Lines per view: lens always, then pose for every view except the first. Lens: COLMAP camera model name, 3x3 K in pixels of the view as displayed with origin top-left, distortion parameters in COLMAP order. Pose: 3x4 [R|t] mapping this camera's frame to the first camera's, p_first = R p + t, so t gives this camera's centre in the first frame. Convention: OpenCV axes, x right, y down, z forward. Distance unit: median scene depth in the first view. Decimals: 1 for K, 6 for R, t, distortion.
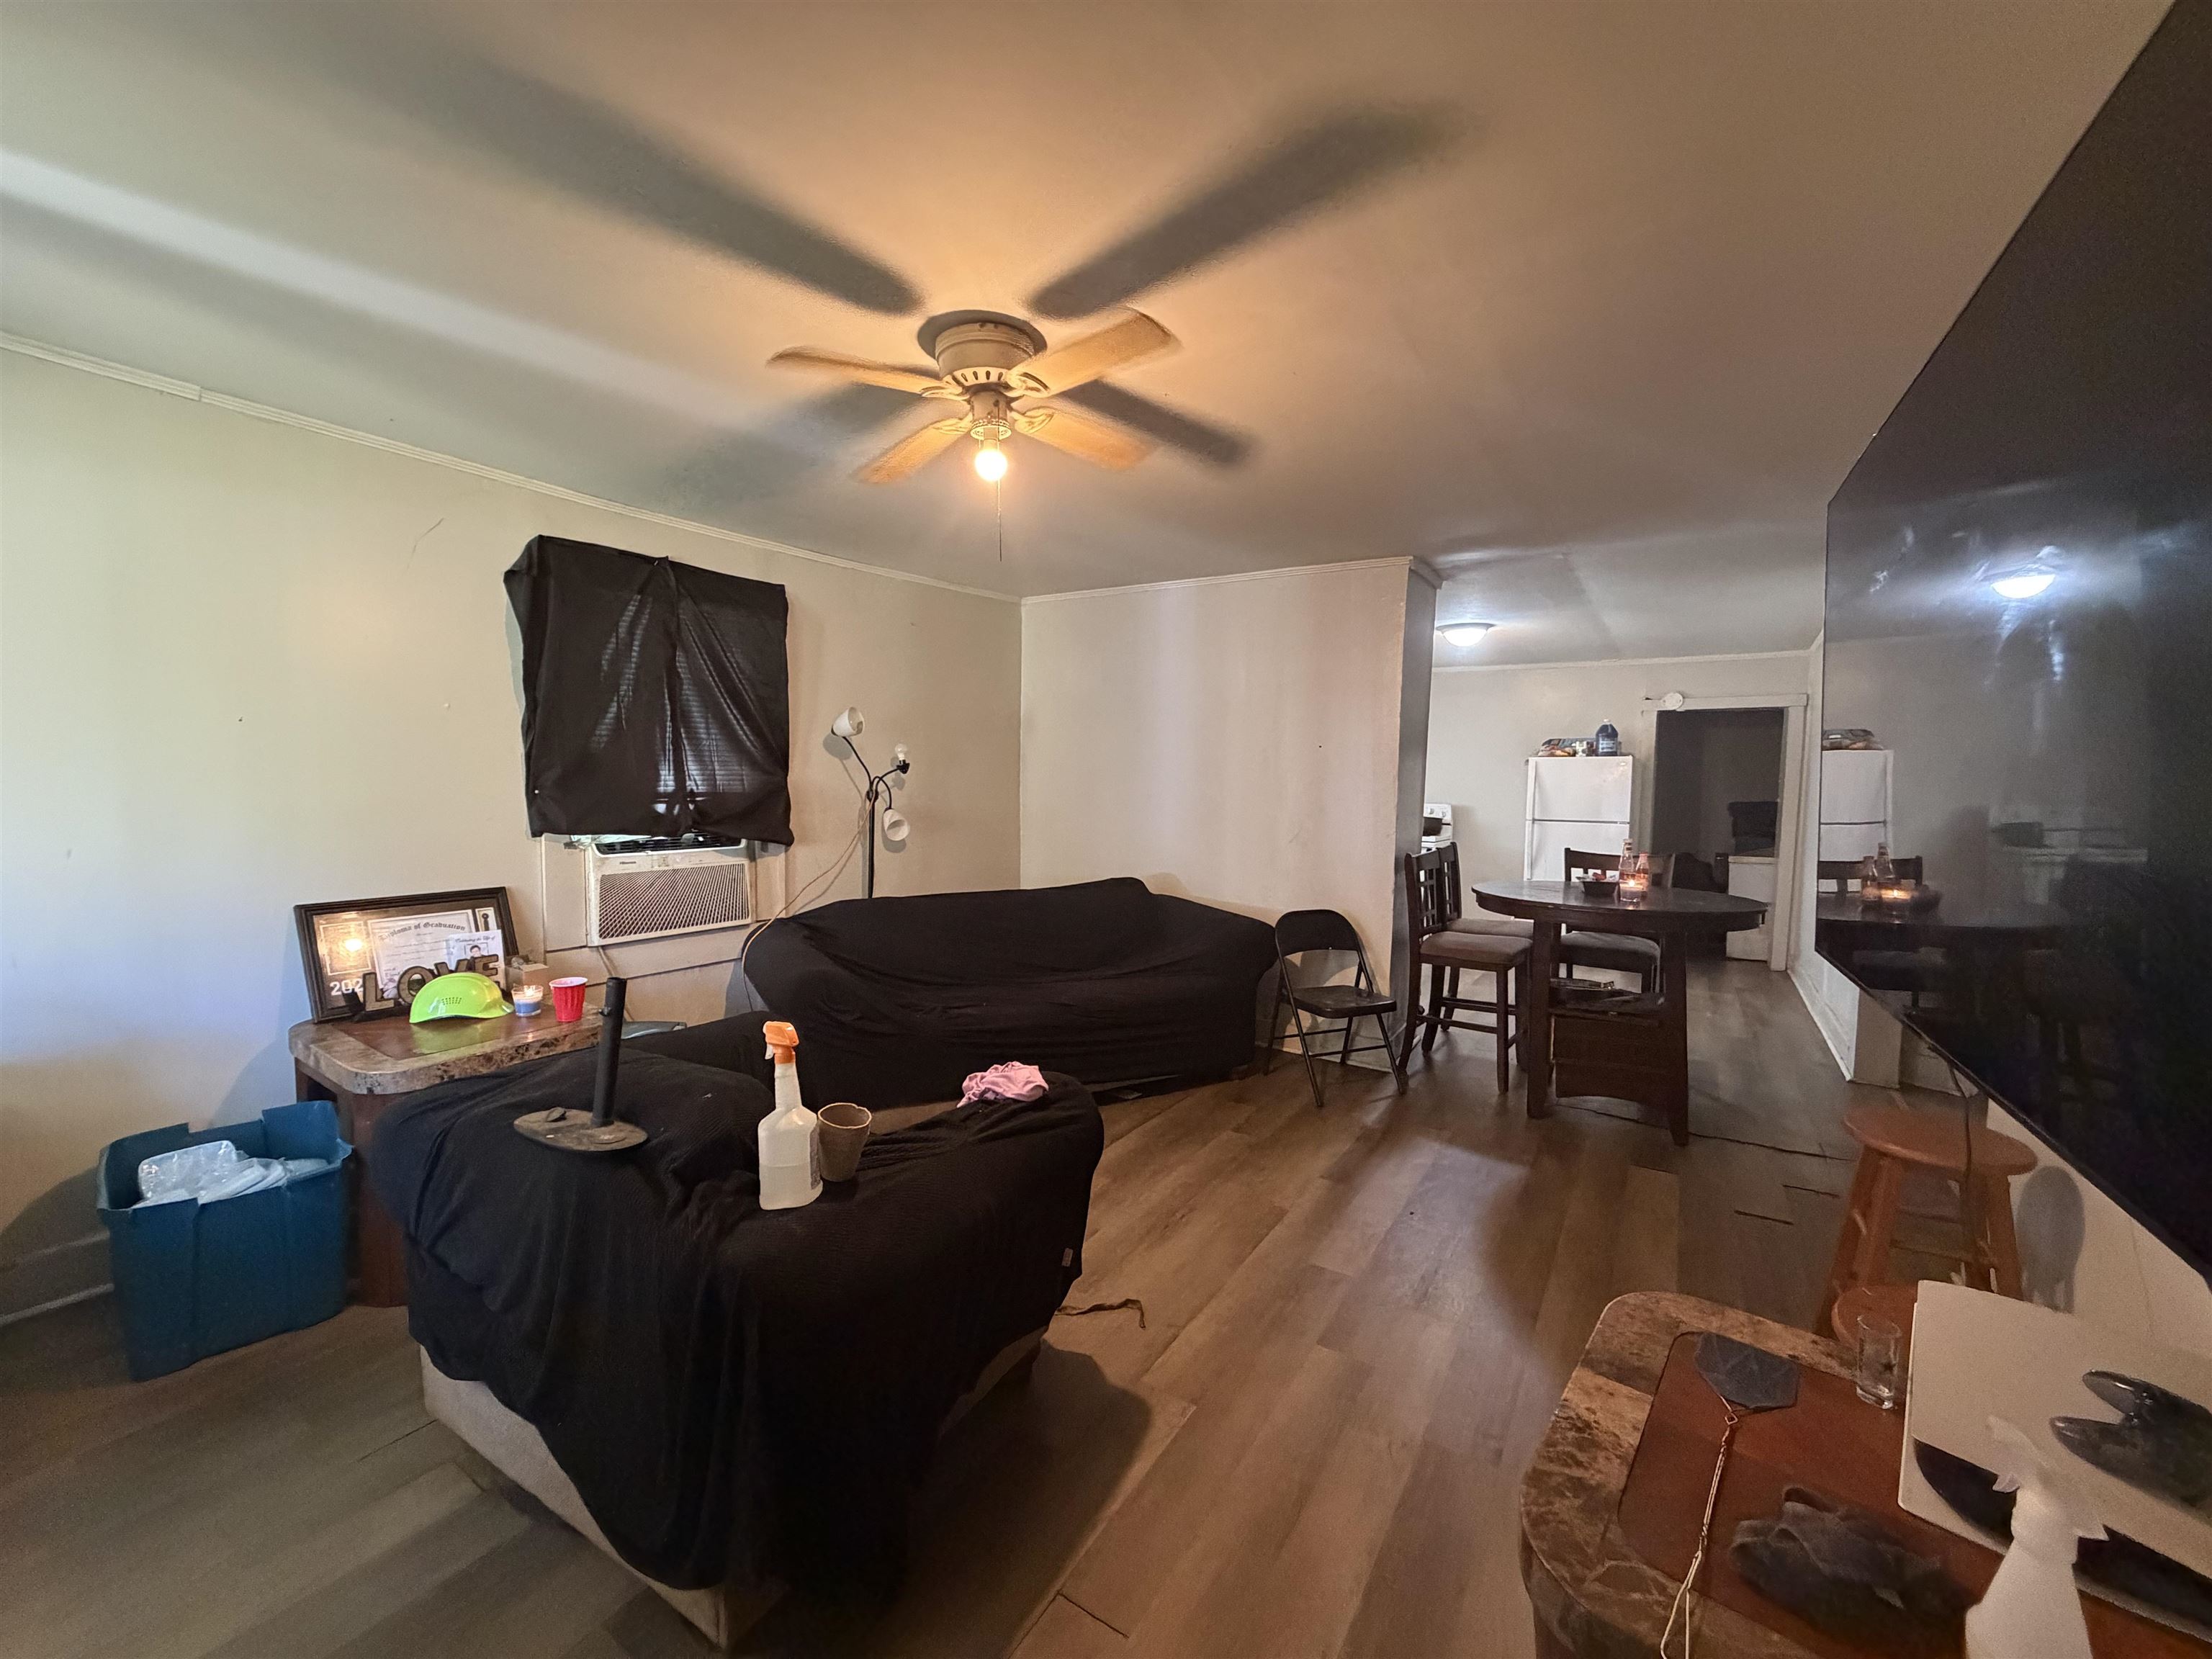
lens RADIAL K [[865.4, 0, 1106.0], [0, 865.4, 829.5], [0, 0, 1]] dist [-0.000147, -0.000015]
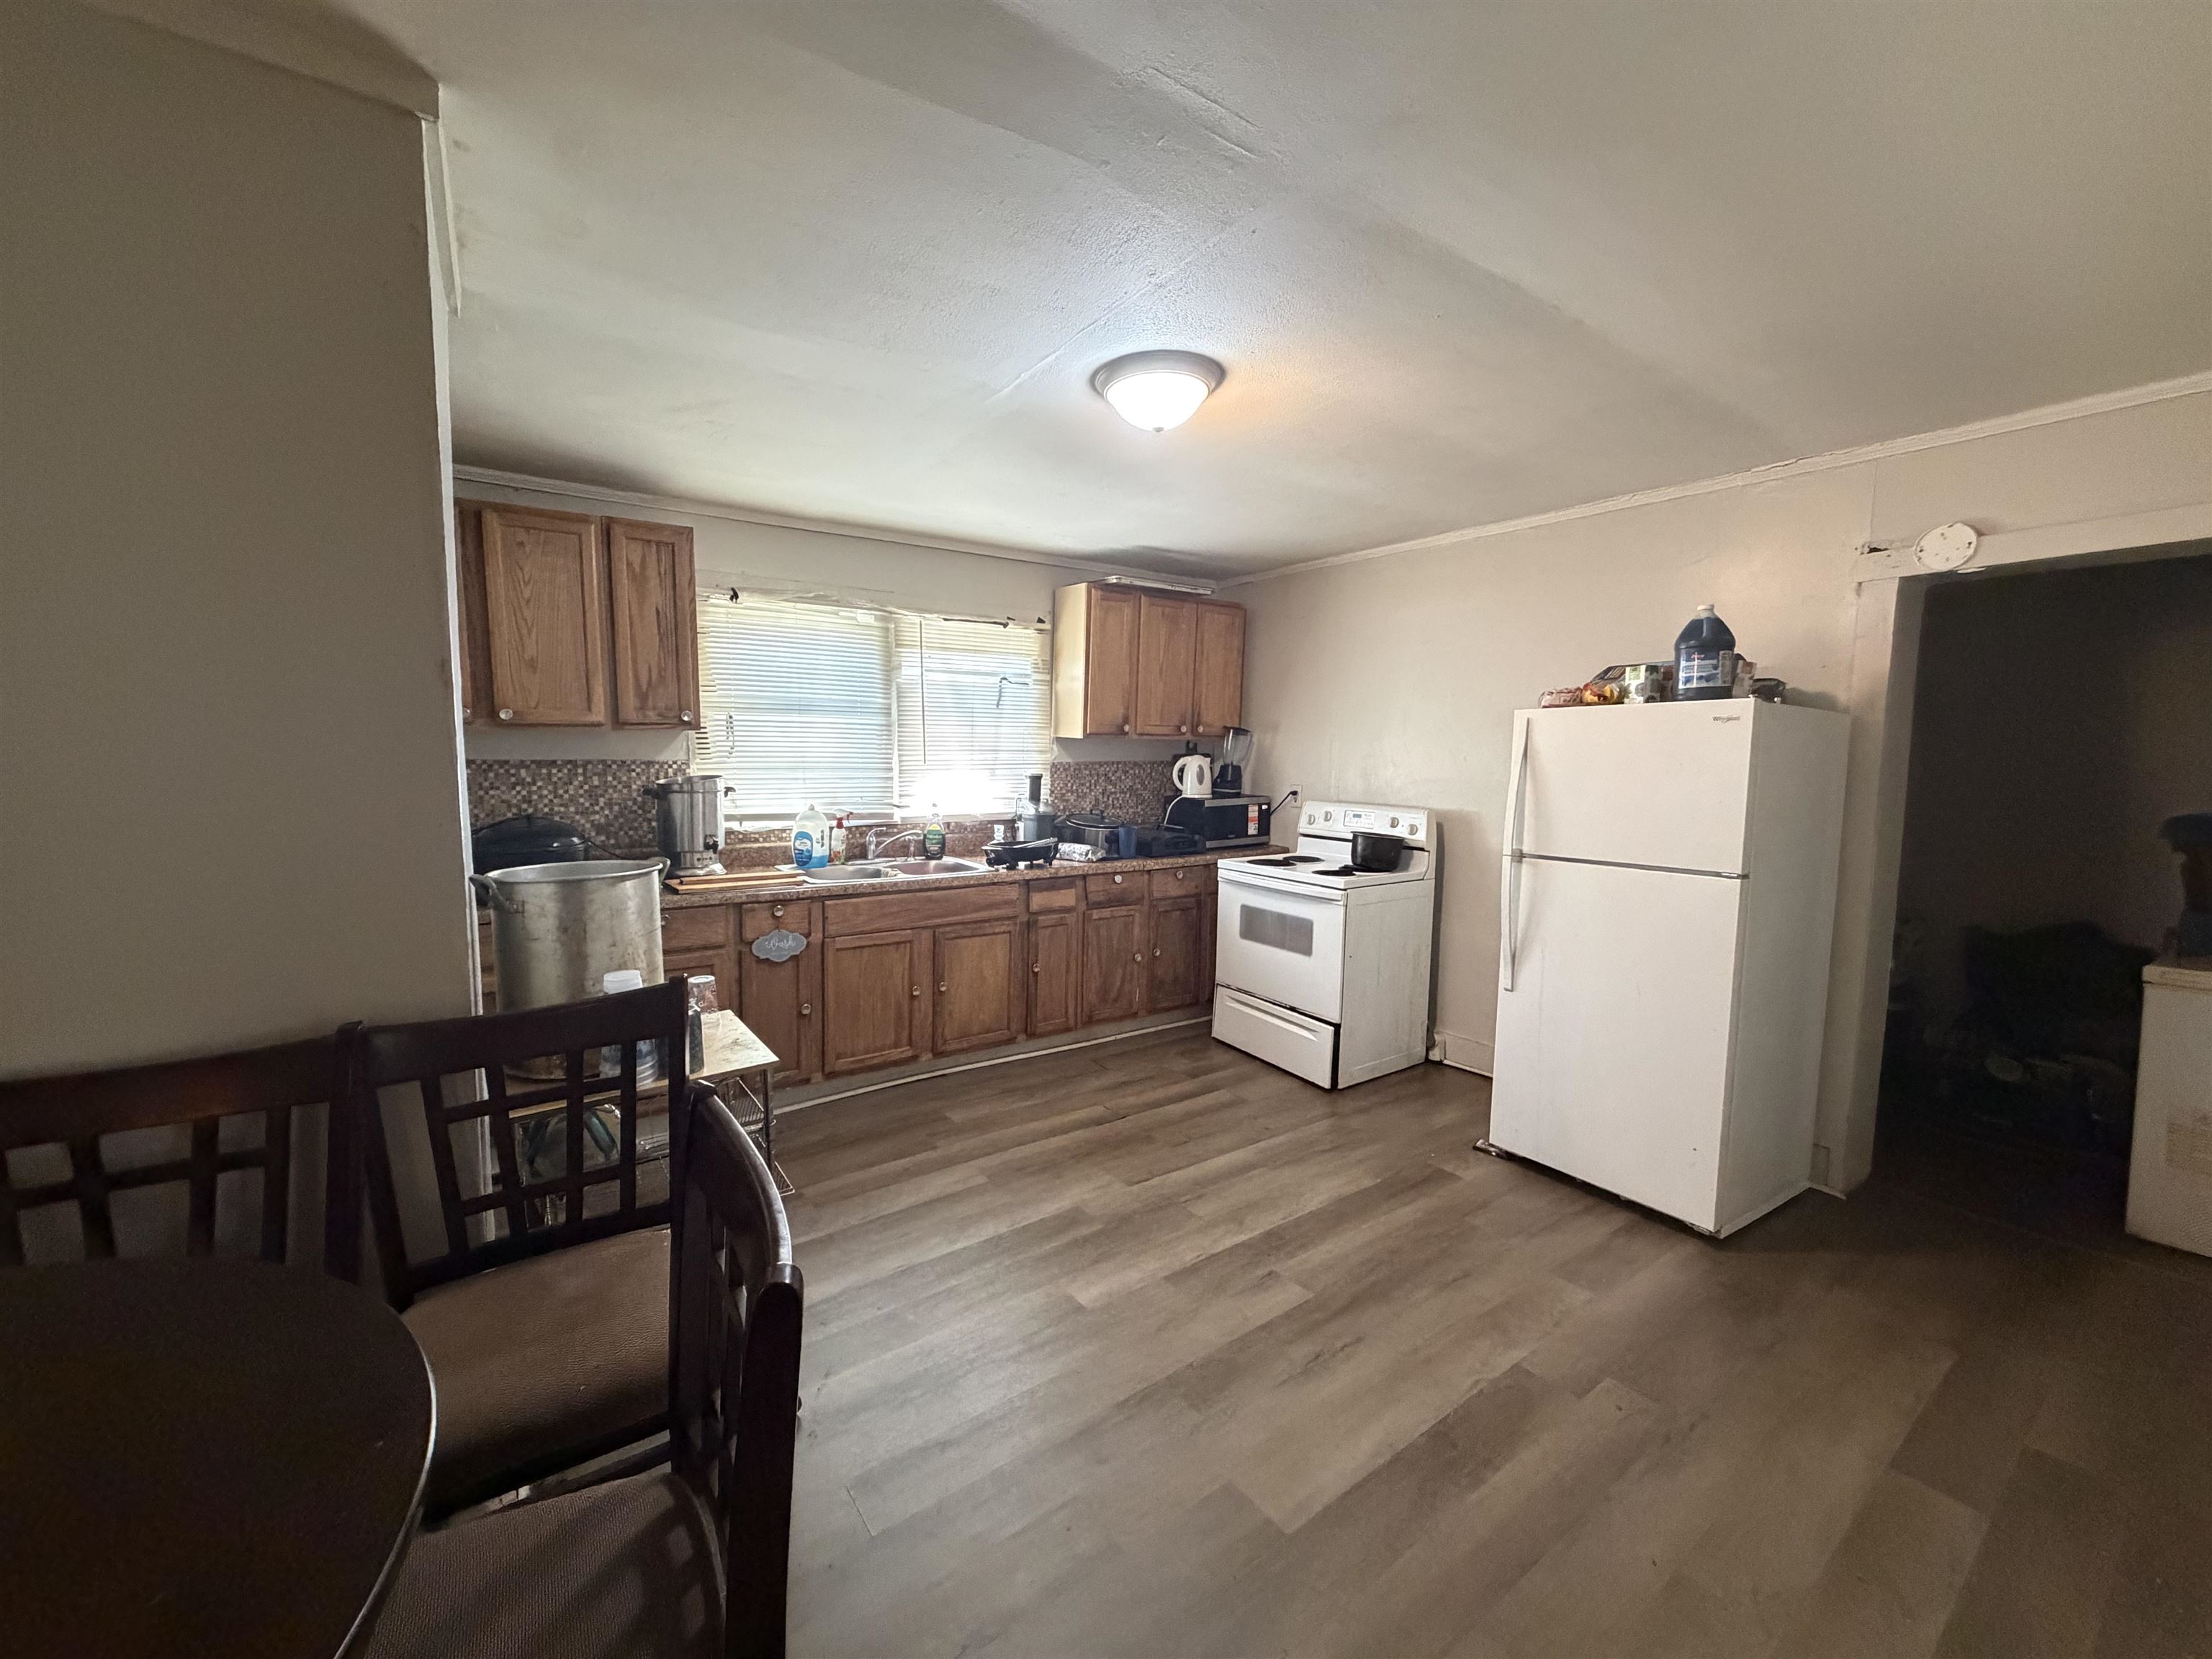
lens RADIAL K [[865.4, 0, 1106.0], [0, 865.4, 829.5], [0, 0, 1]] dist [-0.000147, -0.000015]
pose [[0.933310, 0.017629, -0.358639, 0.460938], [-0.007914, 0.999561, 0.028538, -0.034721], [0.358985, -0.023797, 0.933040, 0.527451]]
